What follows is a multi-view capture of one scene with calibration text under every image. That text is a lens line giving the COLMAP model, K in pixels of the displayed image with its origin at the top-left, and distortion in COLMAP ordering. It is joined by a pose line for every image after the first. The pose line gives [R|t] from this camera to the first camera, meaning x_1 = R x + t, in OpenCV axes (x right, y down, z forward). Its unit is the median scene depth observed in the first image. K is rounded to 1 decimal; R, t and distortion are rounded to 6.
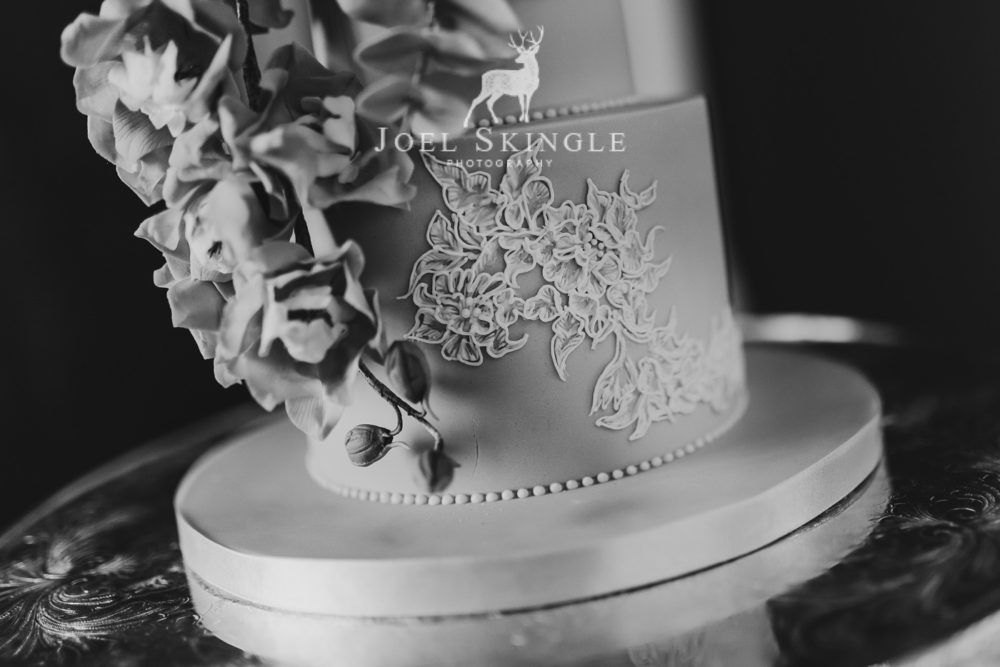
lens RADIAL K [[1225.3, 0, 607.4], [0, 1225.3, 263.0], [0, 0, 1]] dist [0.006625, 0.005299]
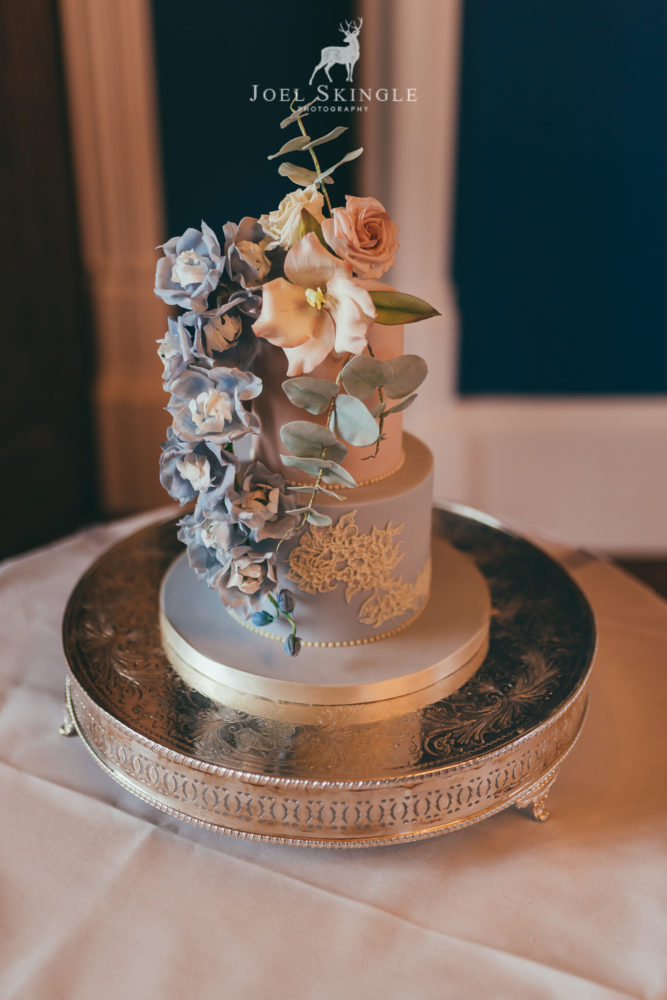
lens RADIAL K [[1166.4, 0, 318.8], [0, 1166.4, 420.0], [0, 0, 1]] dist [0.002089, -0.007742]
pose [[0.988598, 0.150496, 0.004923, -0.156652], [-0.147075, 0.958085, 0.245848, -0.776556], [0.032283, -0.243769, 0.969296, -1.054020]]
